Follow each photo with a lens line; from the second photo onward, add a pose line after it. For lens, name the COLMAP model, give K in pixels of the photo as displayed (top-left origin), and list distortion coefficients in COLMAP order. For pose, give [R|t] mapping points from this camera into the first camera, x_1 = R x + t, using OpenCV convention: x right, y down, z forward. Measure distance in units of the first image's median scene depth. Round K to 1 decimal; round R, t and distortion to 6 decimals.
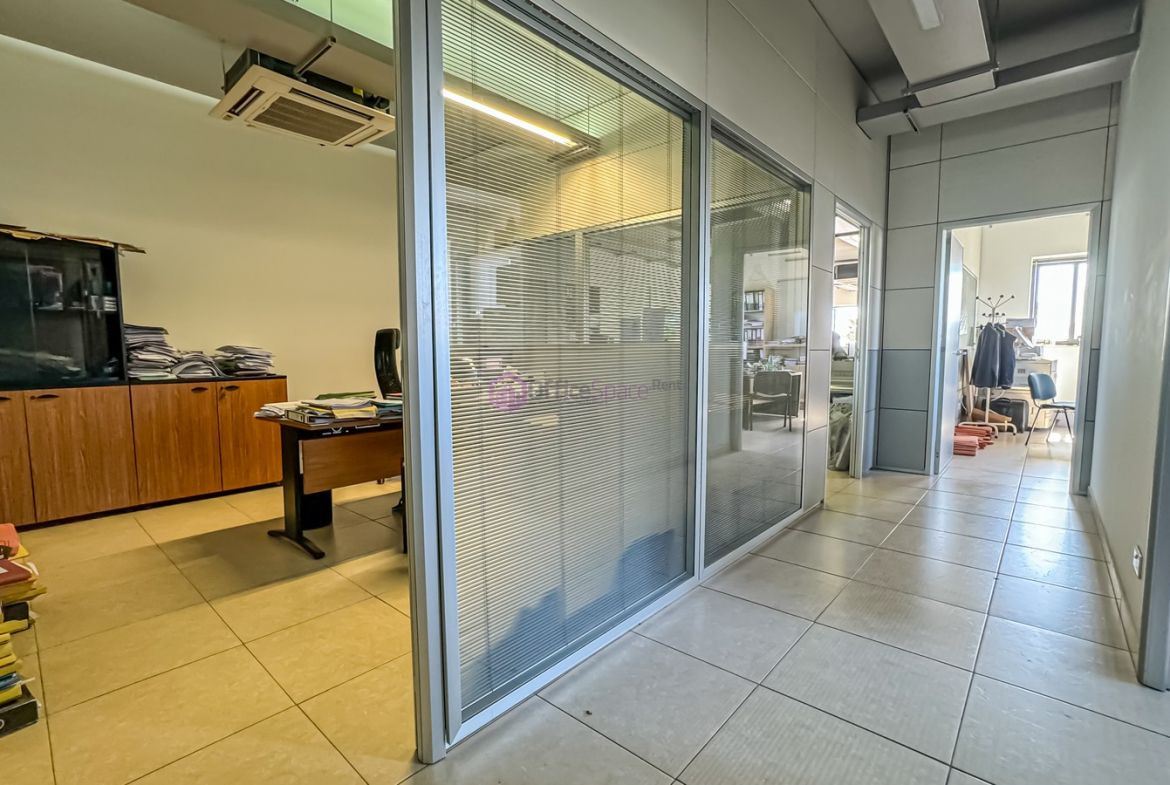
lens RADIAL K [[535.6, 0, 585.0], [0, 535.6, 392.5], [0, 0, 1]] dist [-0.002444, -0.000320]
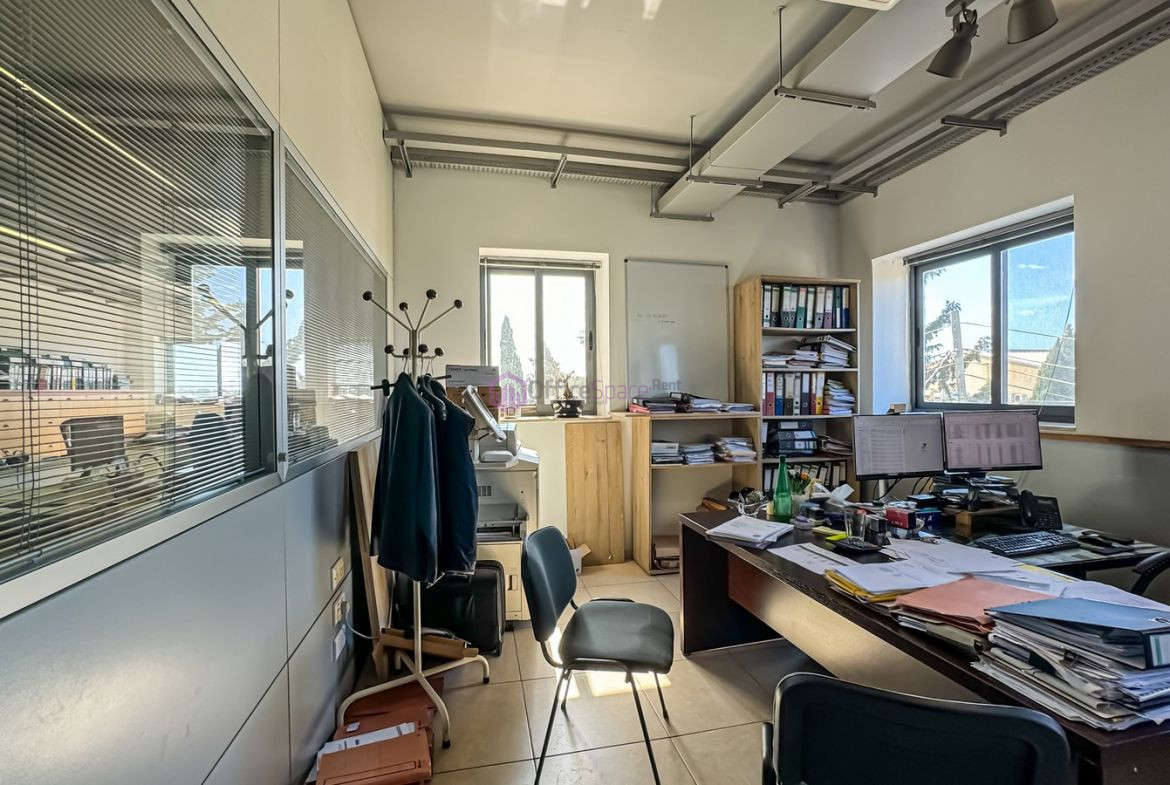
lens RADIAL K [[499.8, 0, 580.4], [0, 499.8, 394.8], [0, 0, 1]] dist [-0.003405, -0.000417]
pose [[0.600061, -0.012402, 0.799858, 0.564864], [0.073859, 0.996468, -0.039960, -0.095965], [-0.796537, 0.083055, 0.598858, 0.718382]]
